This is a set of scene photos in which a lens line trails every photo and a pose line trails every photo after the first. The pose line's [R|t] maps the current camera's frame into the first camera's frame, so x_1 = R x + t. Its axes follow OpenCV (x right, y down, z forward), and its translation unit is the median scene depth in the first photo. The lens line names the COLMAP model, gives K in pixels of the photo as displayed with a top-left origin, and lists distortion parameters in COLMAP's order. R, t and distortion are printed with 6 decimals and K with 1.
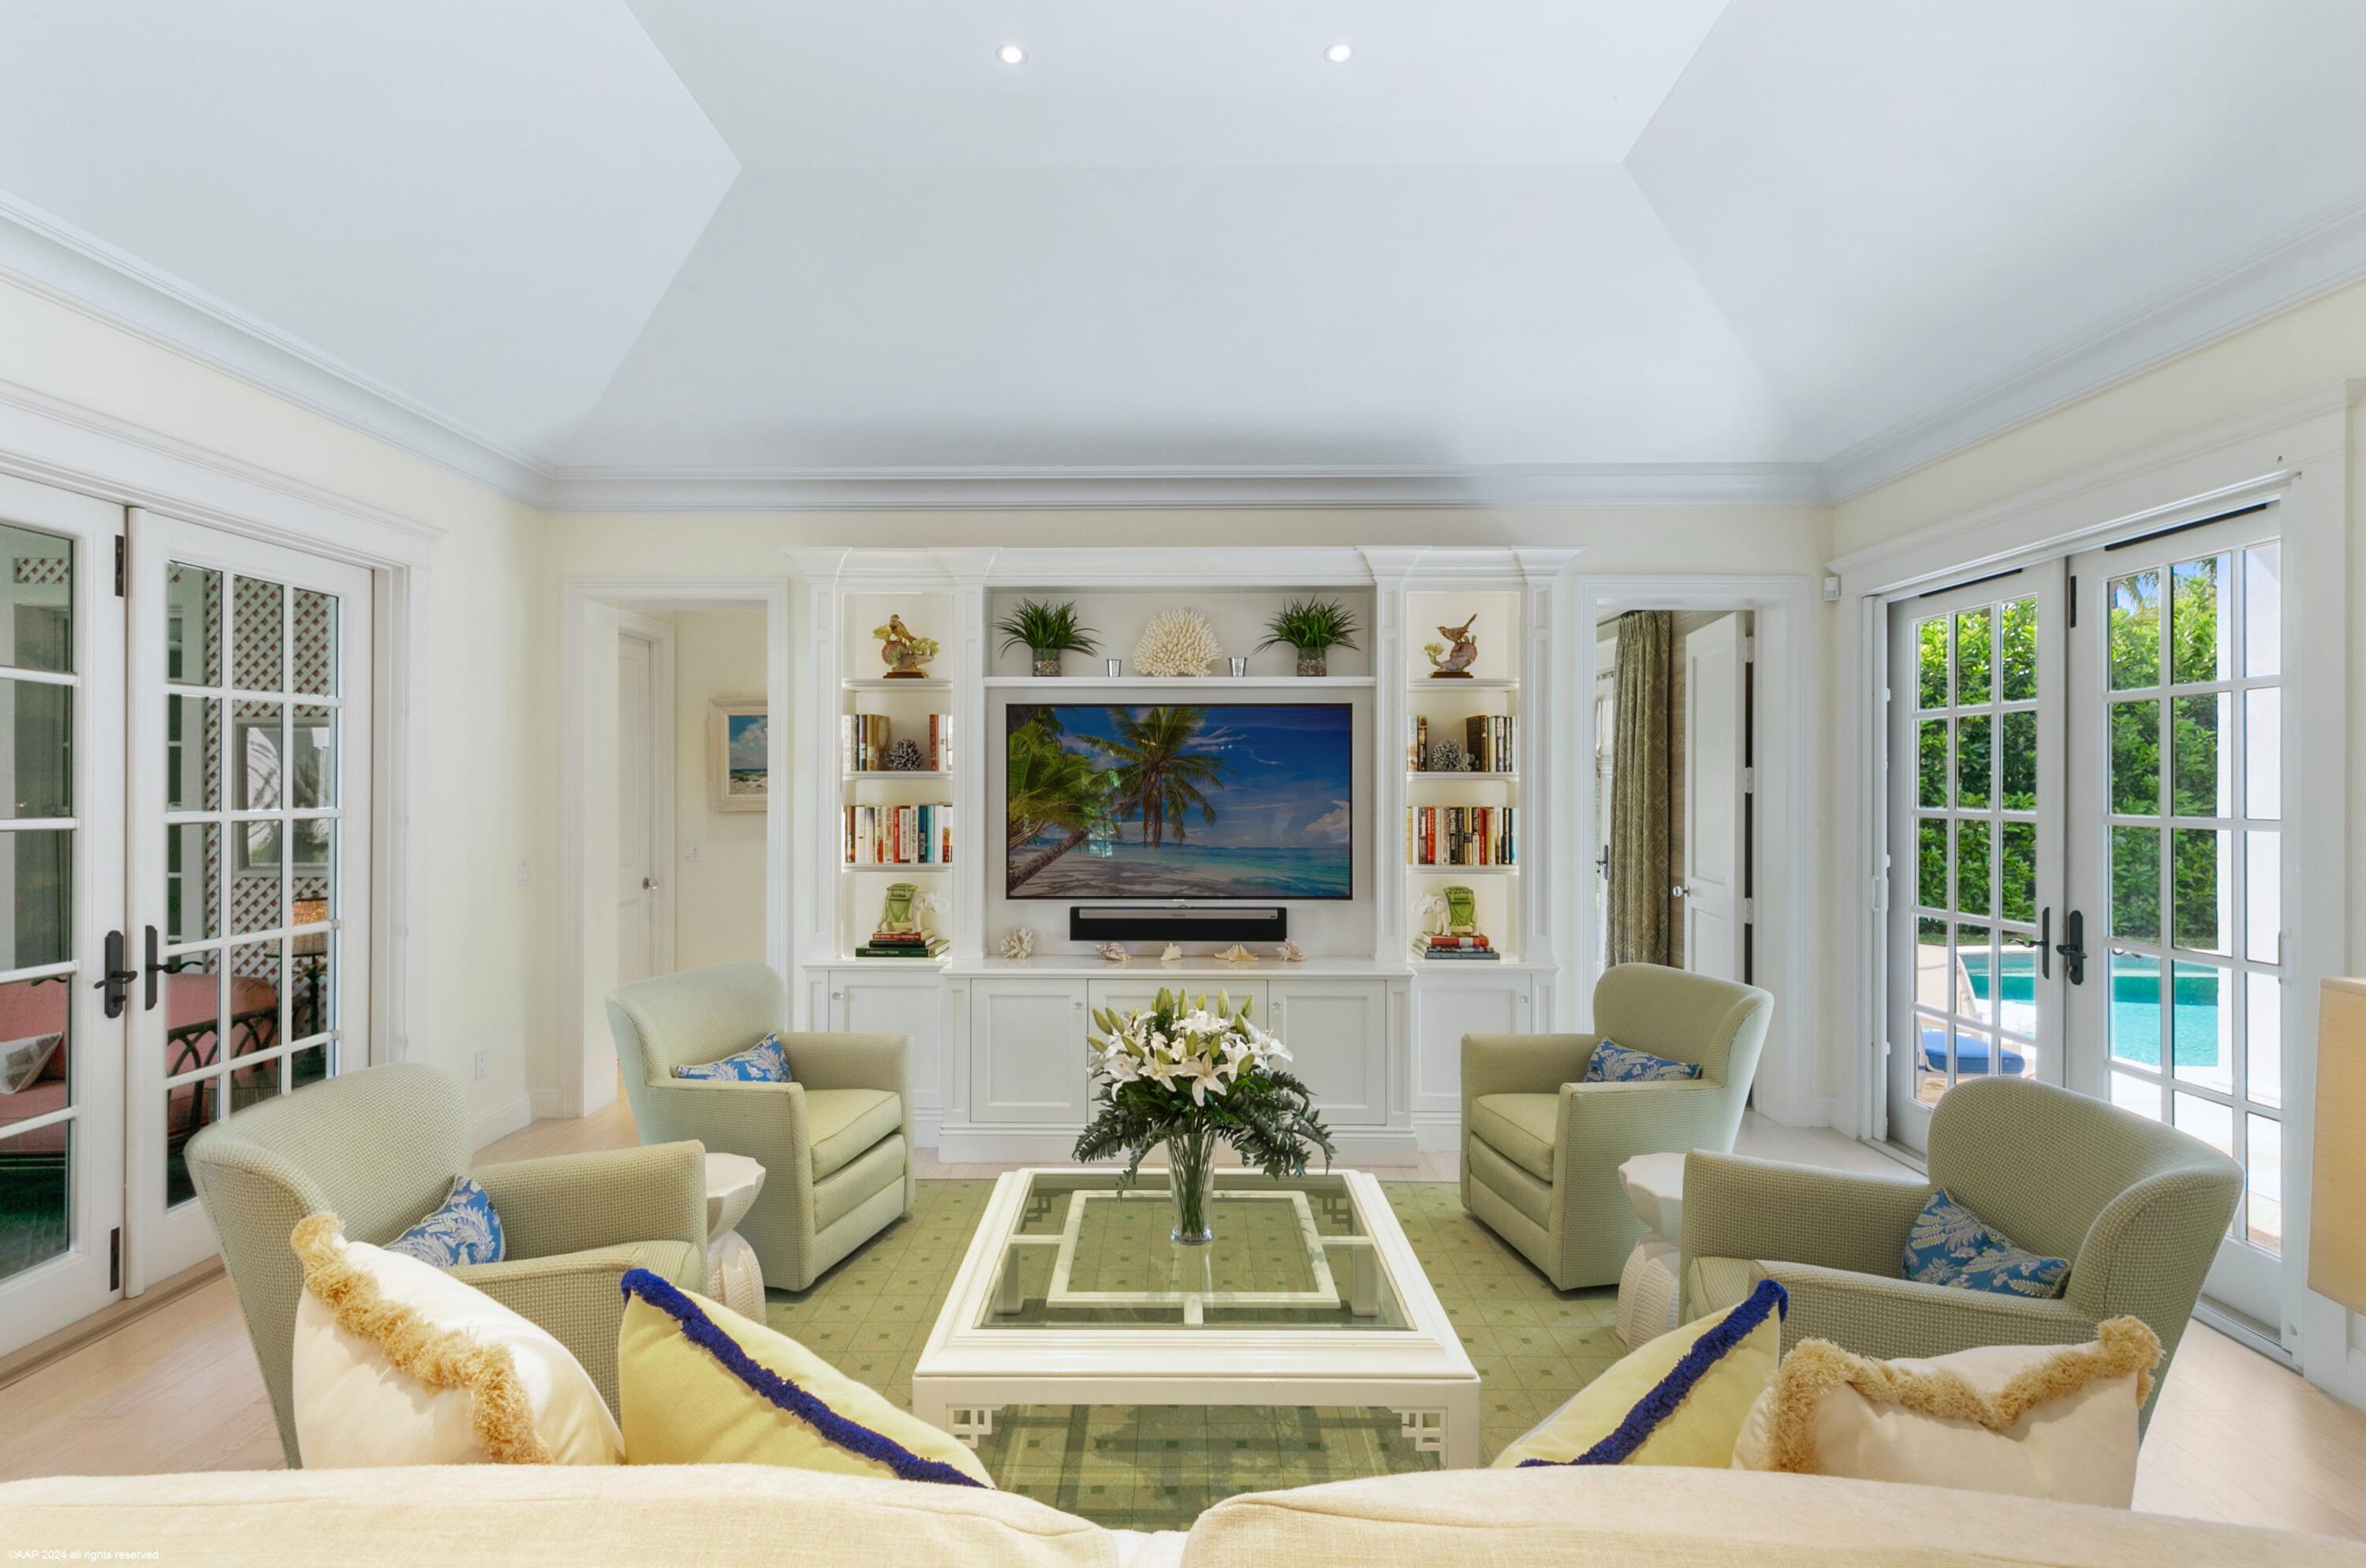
lens RADIAL K [[1085.7, 0, 1168.9], [0, 1085.7, 786.9], [0, 0, 1]] dist [0.004949, 0.000168]
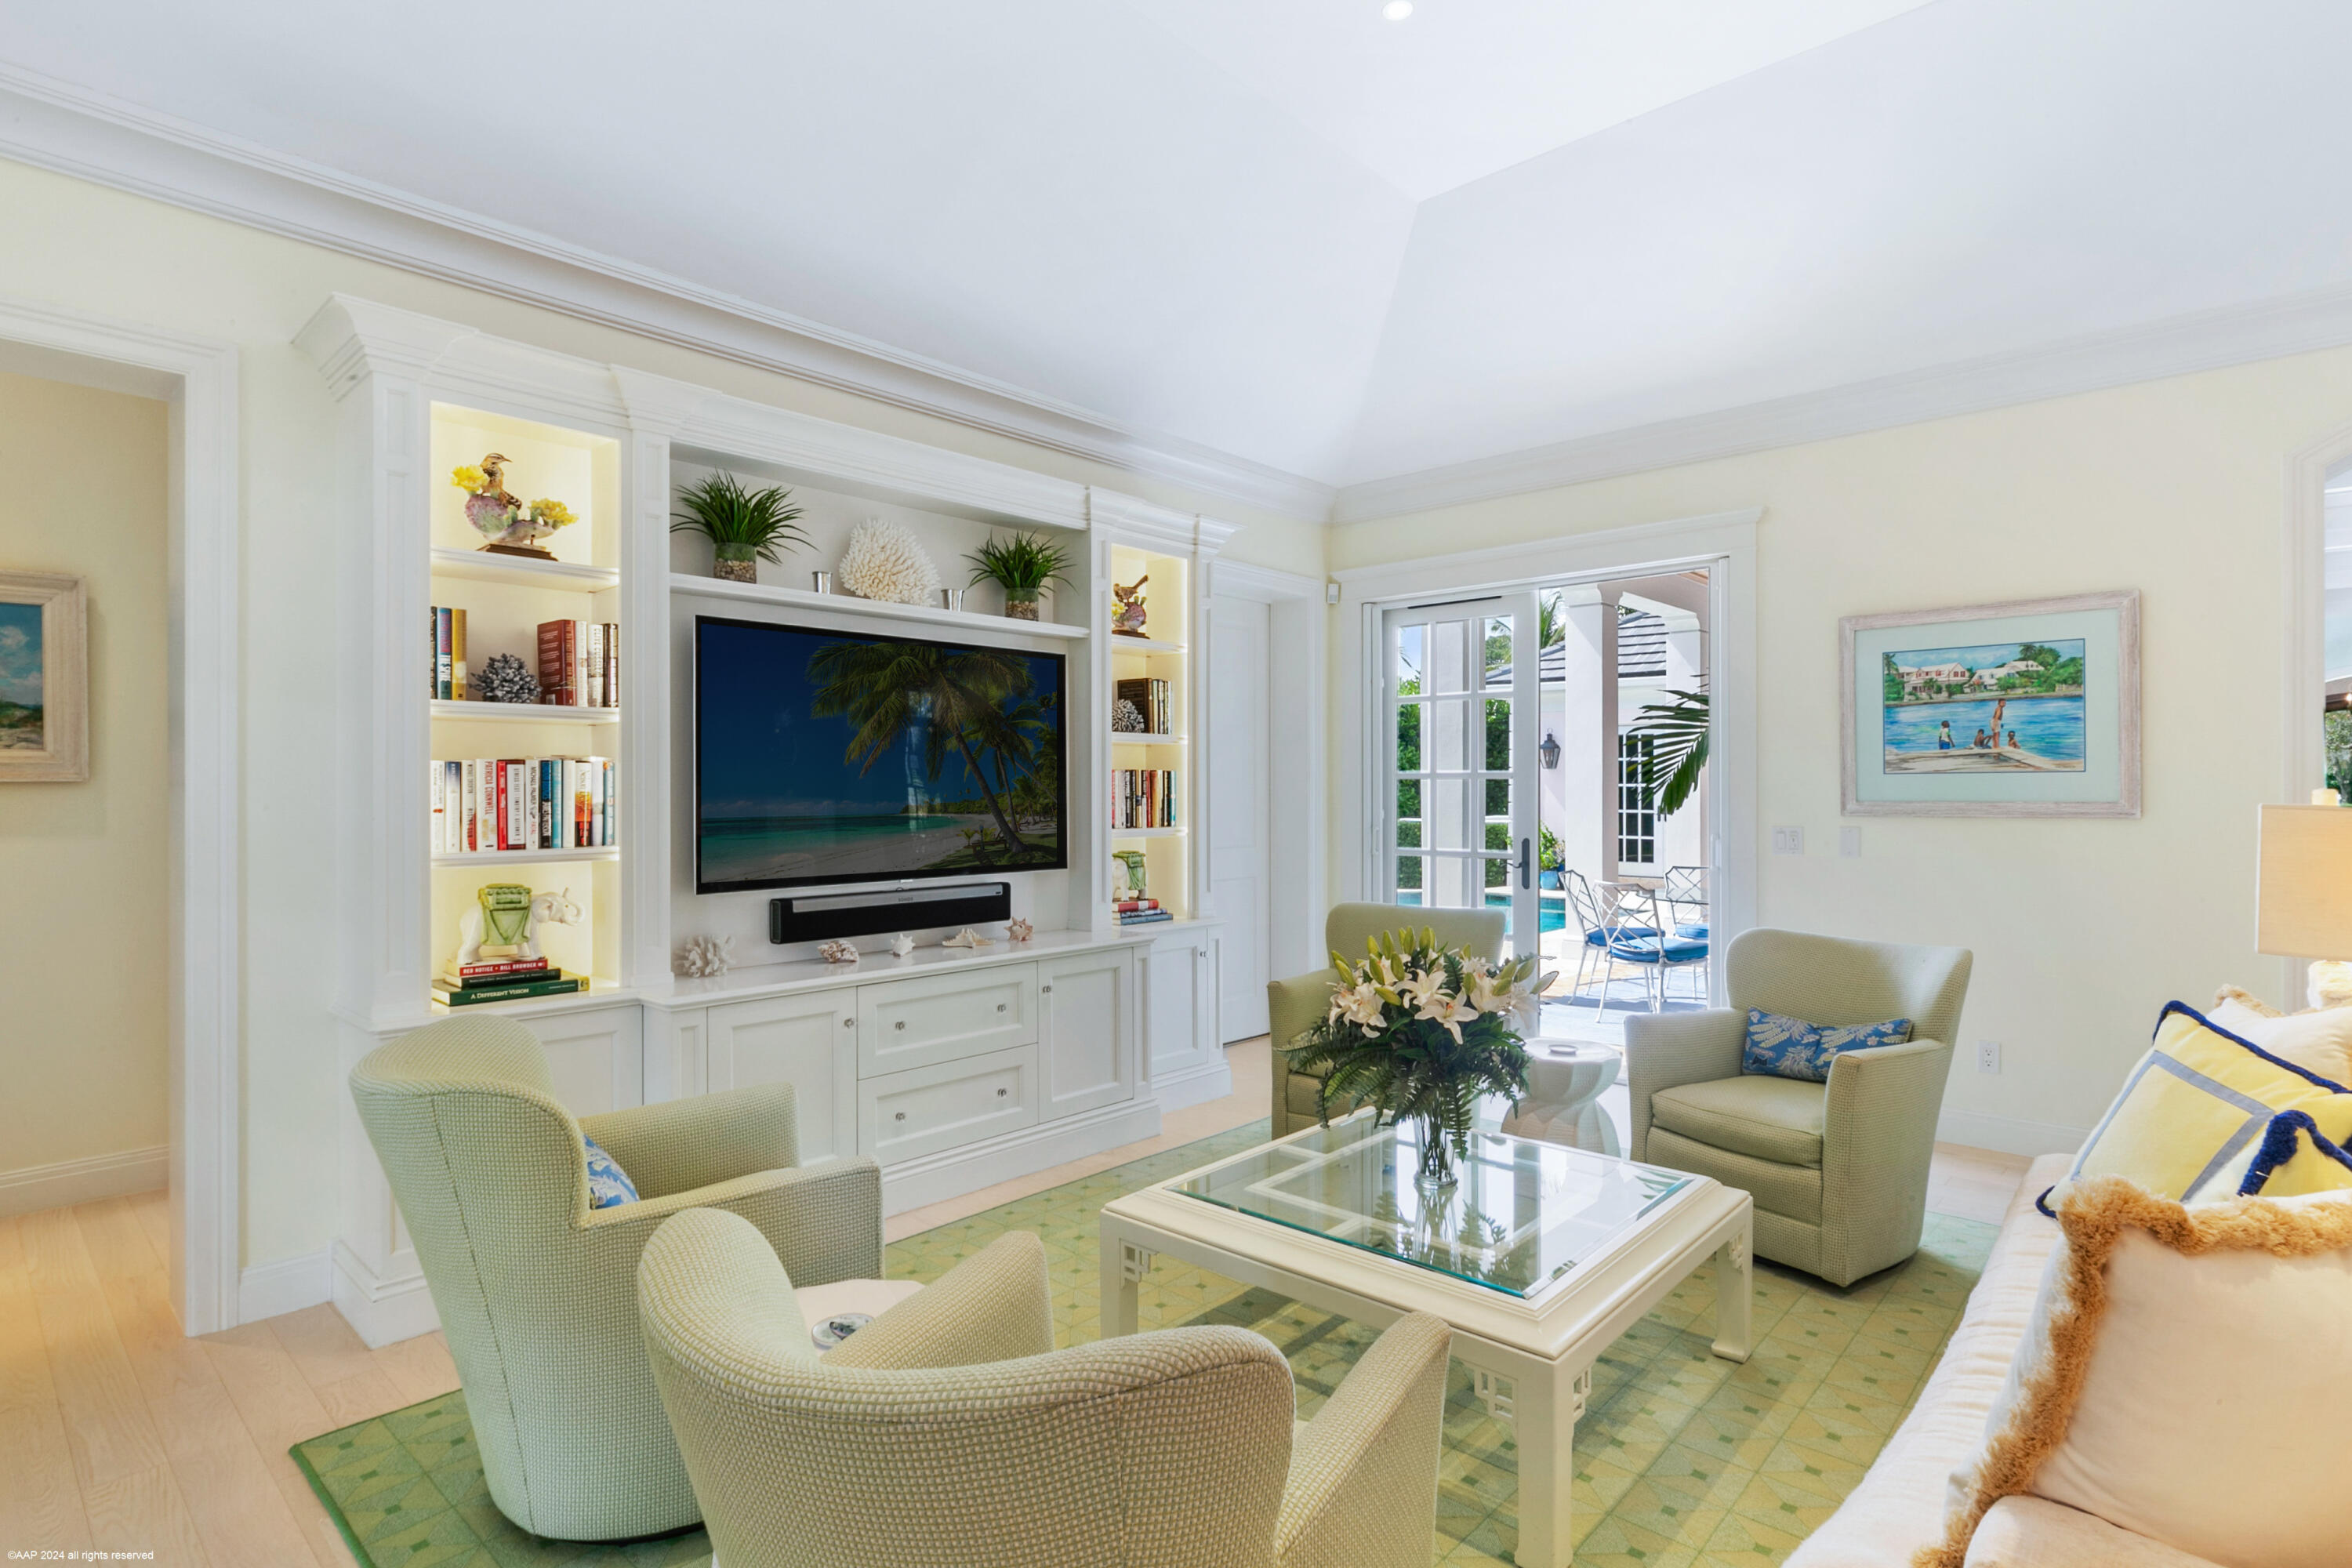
lens RADIAL K [[1179.9, 0, 1176.6], [0, 1179.9, 779.7], [0, 0, 1]] dist [-0.001826, -0.000065]
pose [[0.667732, 0.003466, 0.744394, -0.501359], [0.003053, 0.999968, -0.007394, 0.035921], [-0.744396, 0.007210, 0.667700, 0.258573]]
